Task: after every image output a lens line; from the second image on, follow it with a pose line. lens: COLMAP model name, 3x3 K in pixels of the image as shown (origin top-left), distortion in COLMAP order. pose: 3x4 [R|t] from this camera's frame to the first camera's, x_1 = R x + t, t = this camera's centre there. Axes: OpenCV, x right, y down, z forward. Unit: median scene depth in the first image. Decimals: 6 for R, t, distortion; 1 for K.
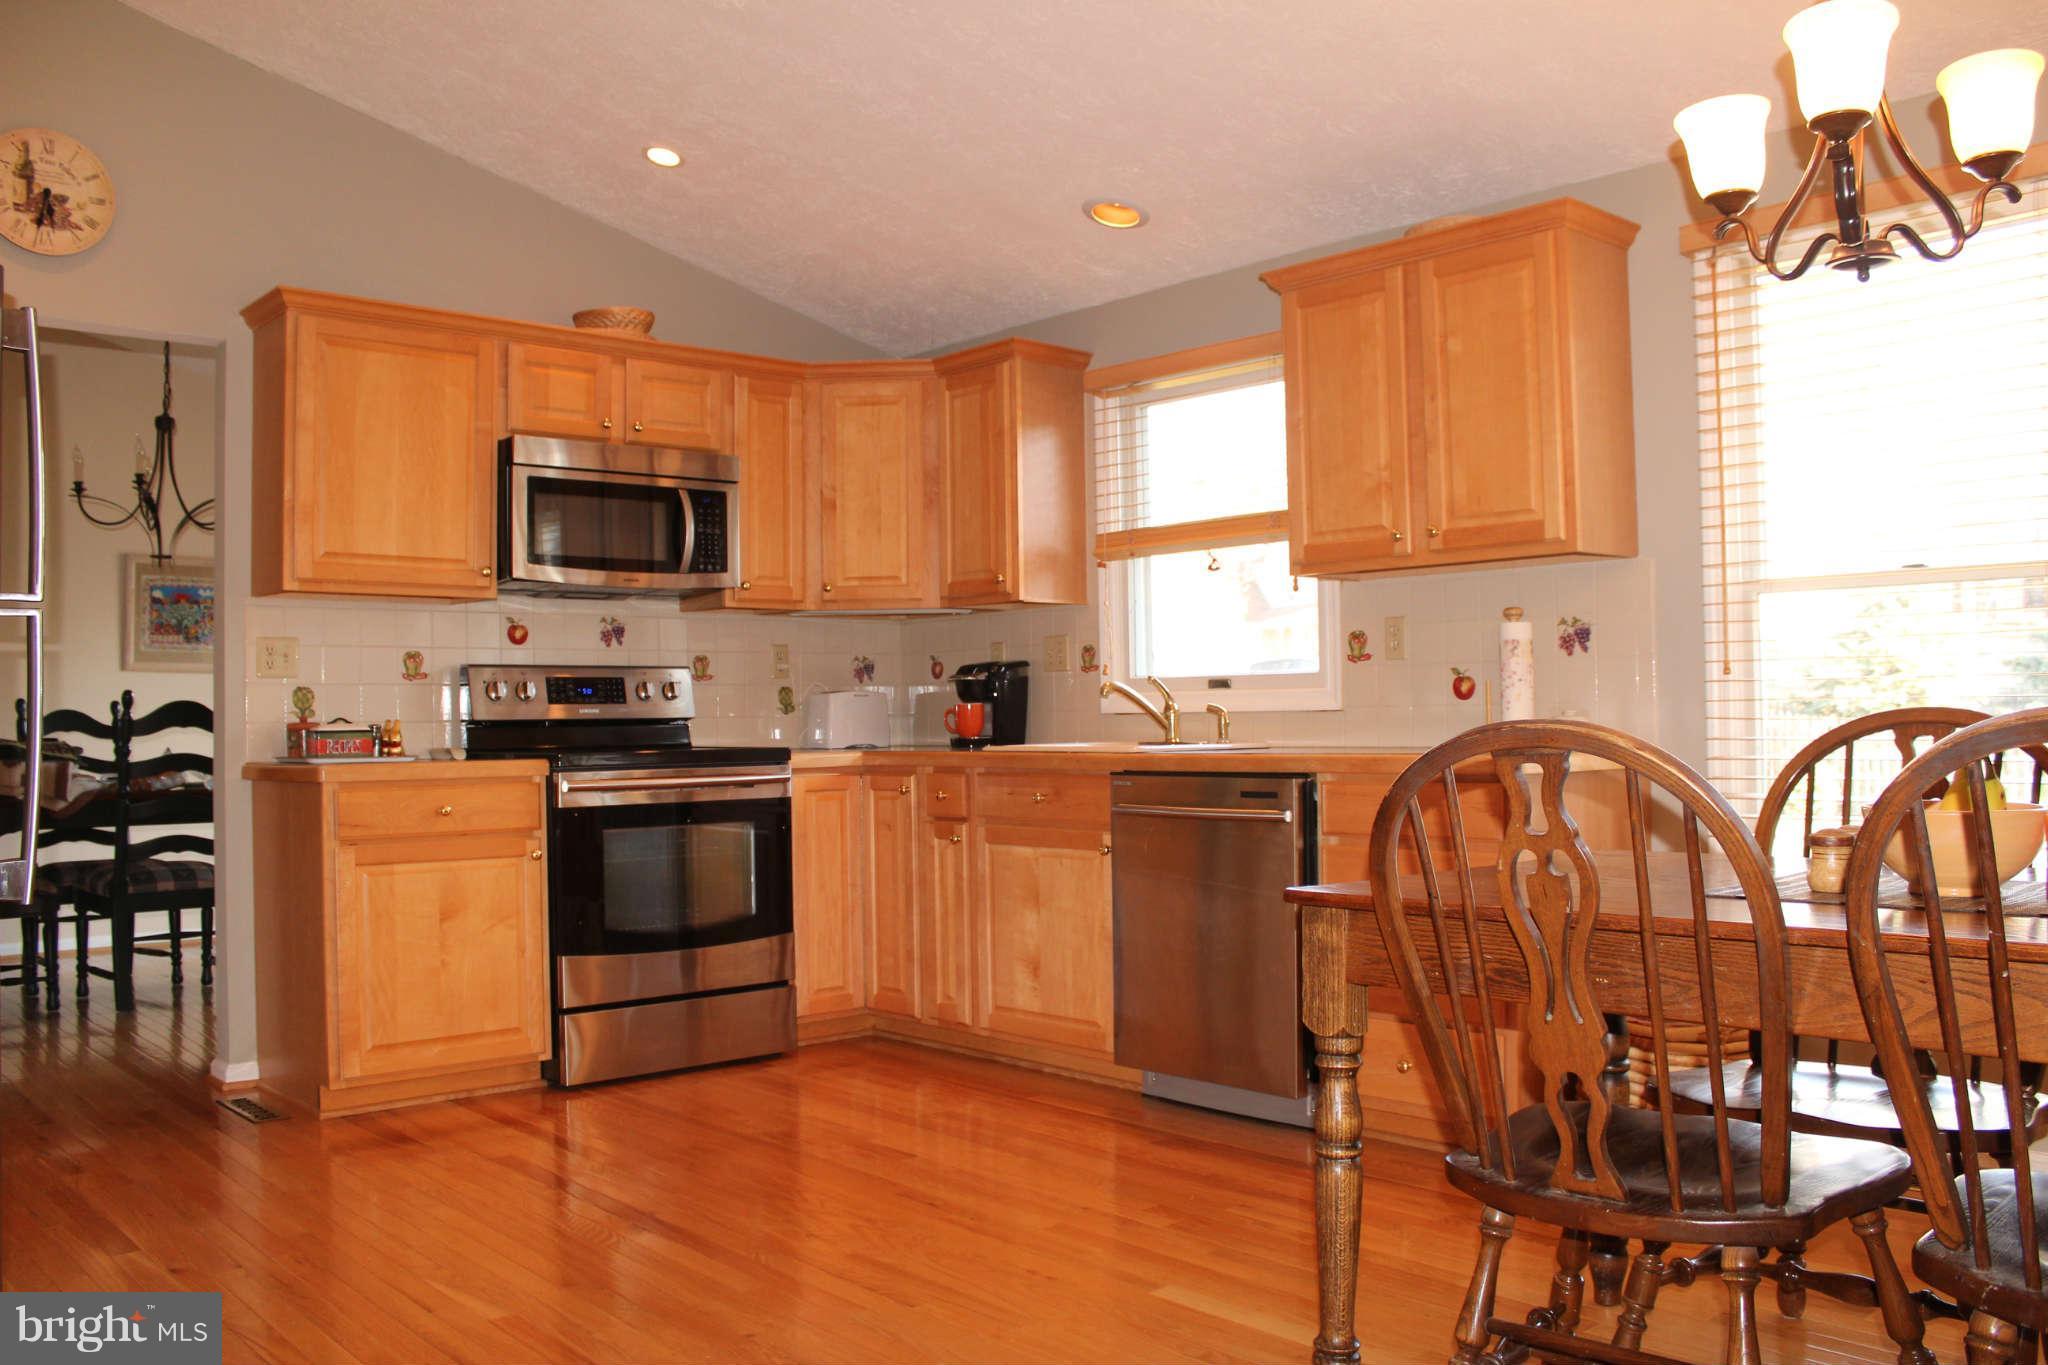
lens RADIAL K [[1695.6, 0, 1024.0], [0, 1695.6, 682.5], [0, 0, 1]] dist [-0.140394, 0.115709]
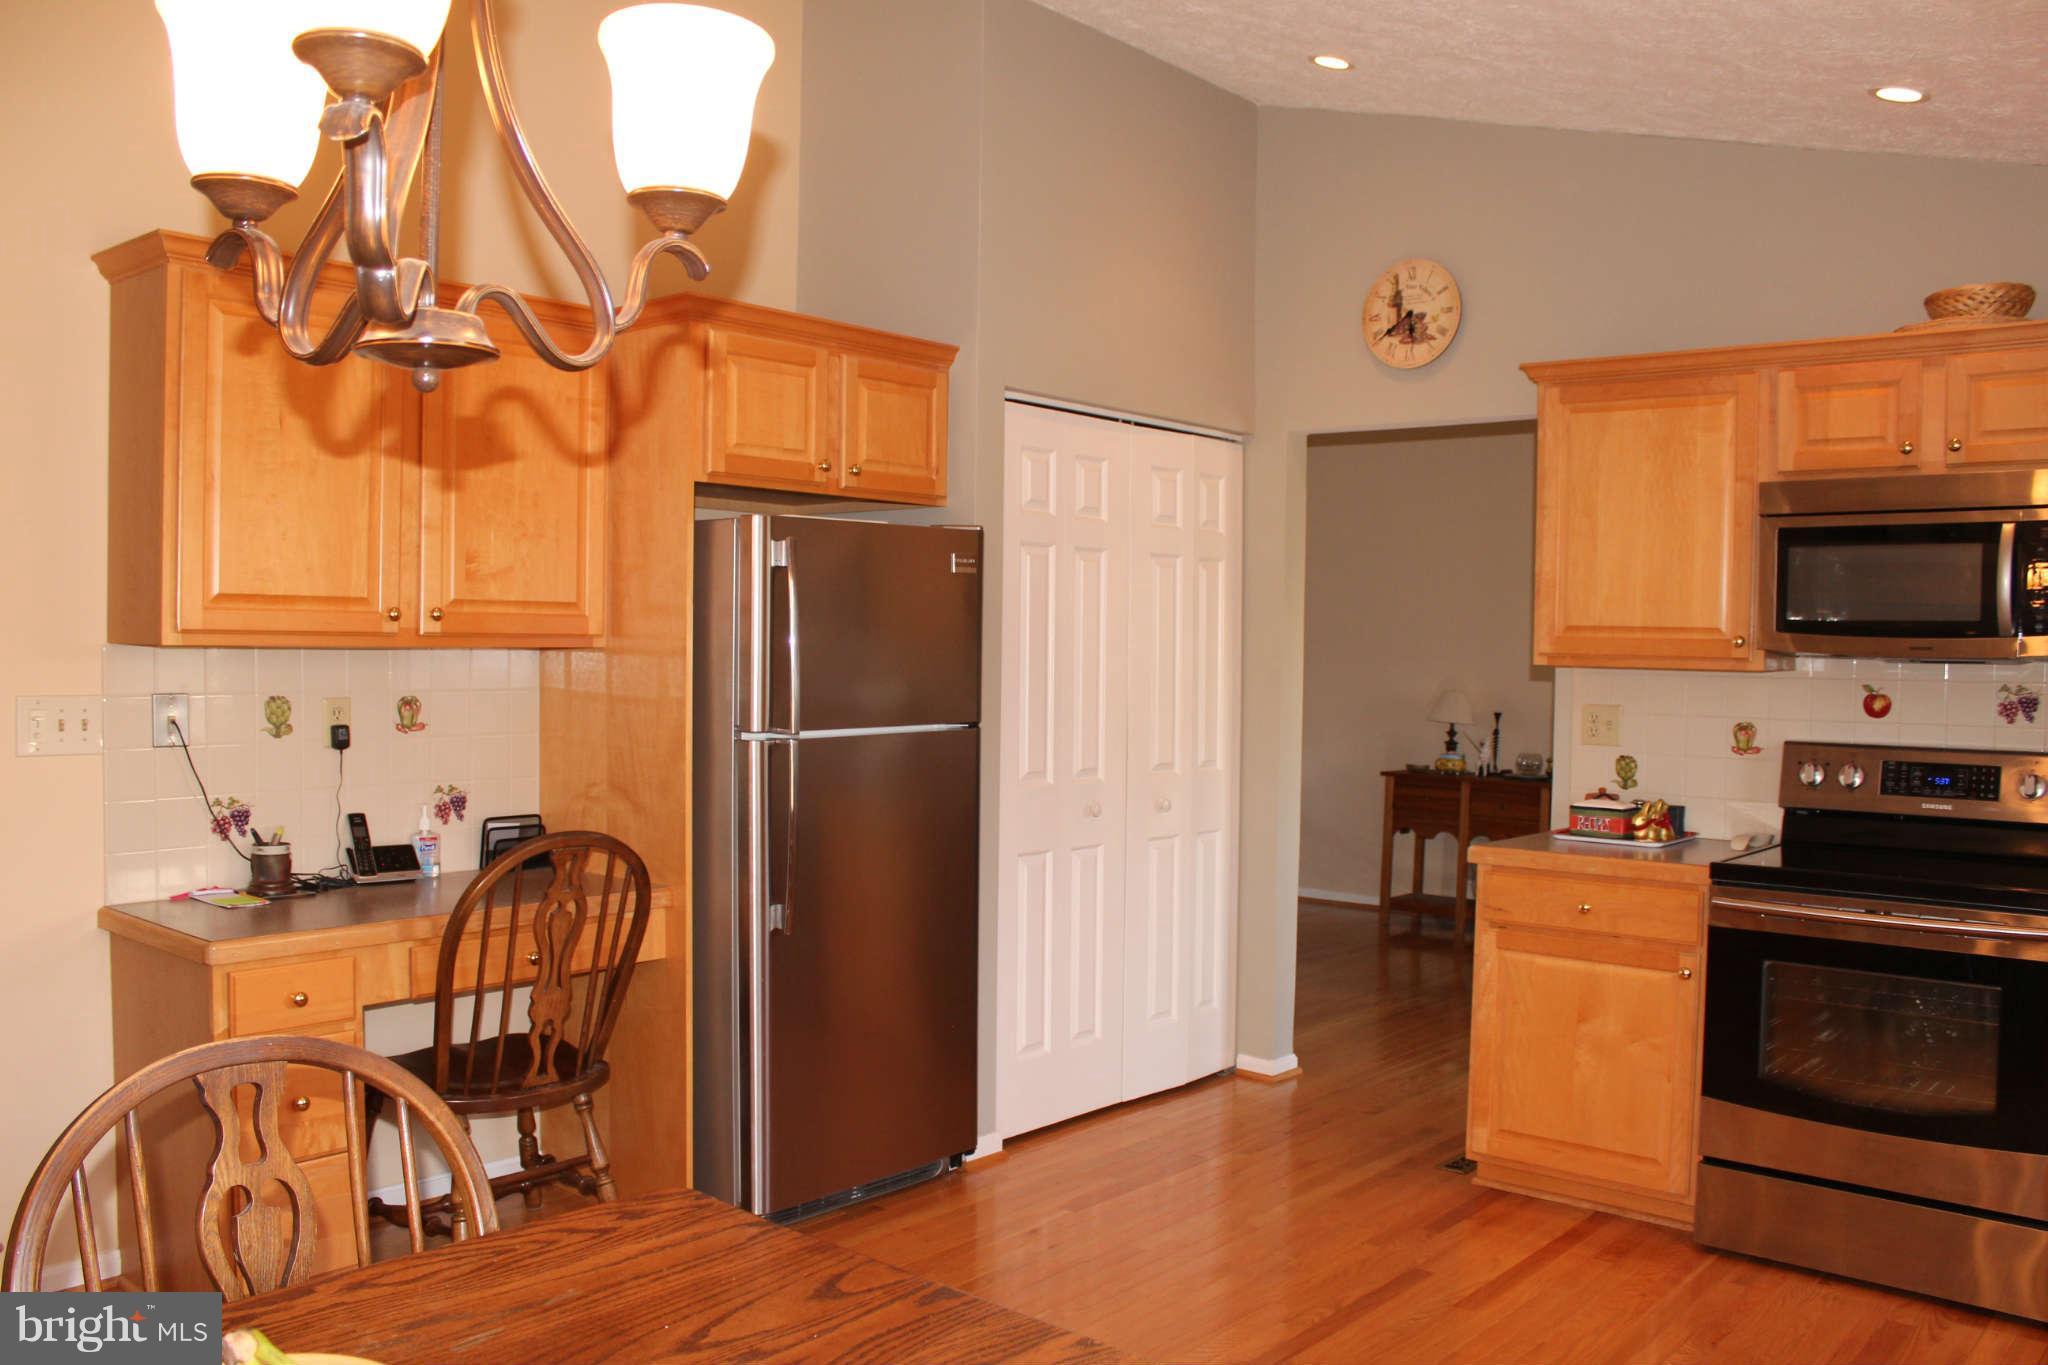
lens RADIAL K [[1695.6, 0, 1024.0], [0, 1695.6, 682.5], [0, 0, 1]] dist [-0.140394, 0.115709]
pose [[0.129872, 0.038520, -0.990782, 0.499157], [0.003148, 0.999224, 0.039261, -0.081554], [0.991526, -0.008218, 0.129650, 0.528755]]
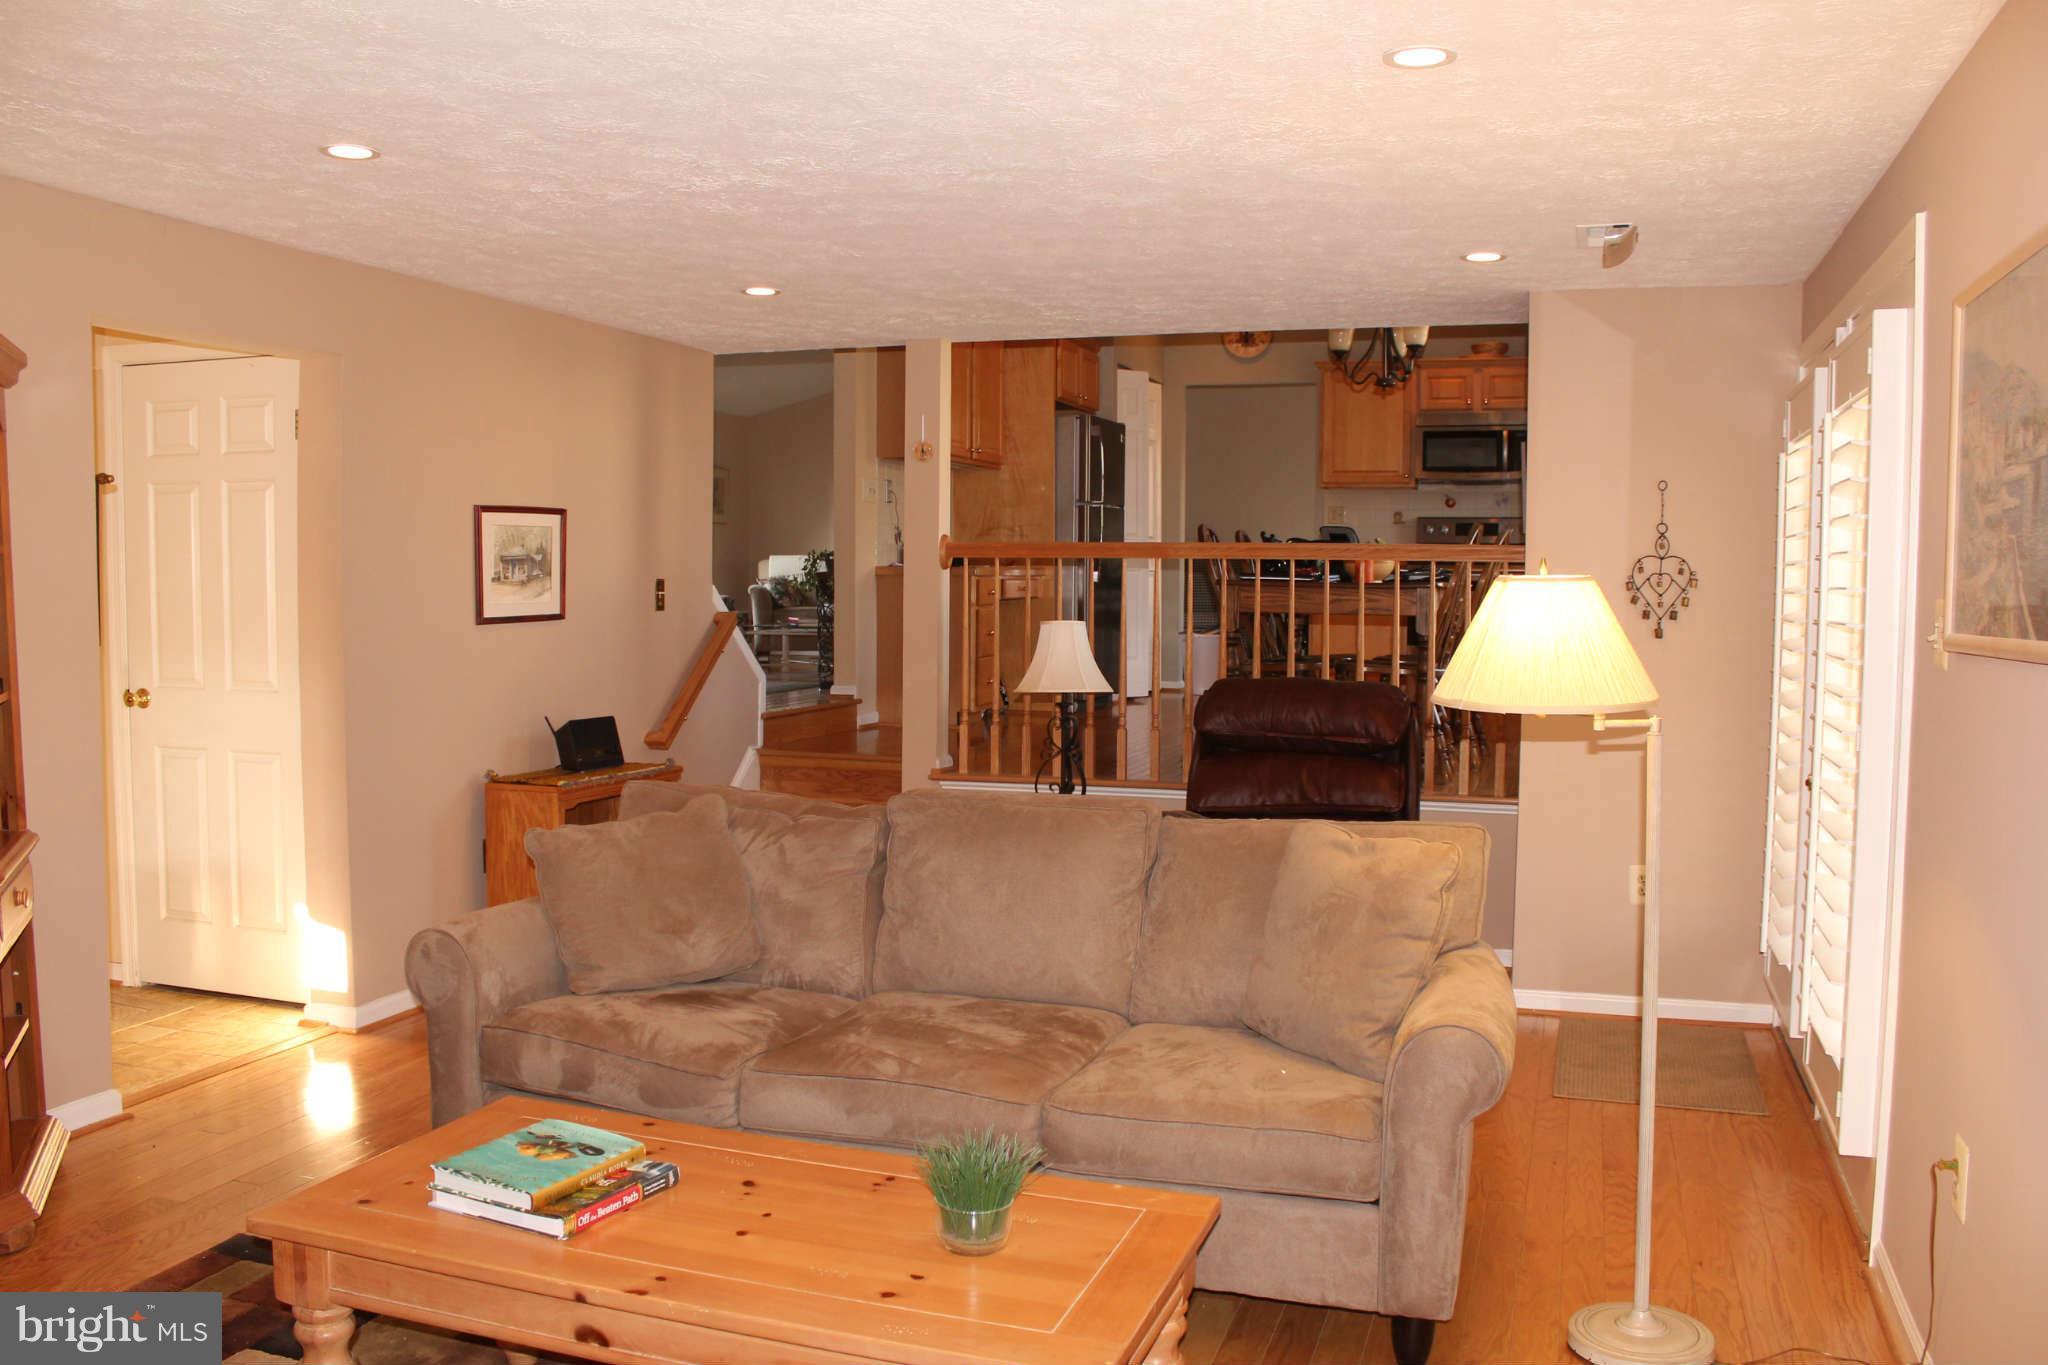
lens RADIAL K [[1695.6, 0, 1024.0], [0, 1695.6, 682.5], [0, 0, 1]] dist [-0.140394, 0.115709]
pose [[0.490414, 0.078104, -0.867983, 1.434079], [0.000558, 0.995948, 0.089935, 0.007243], [0.871490, -0.044590, 0.488383, -0.571439]]
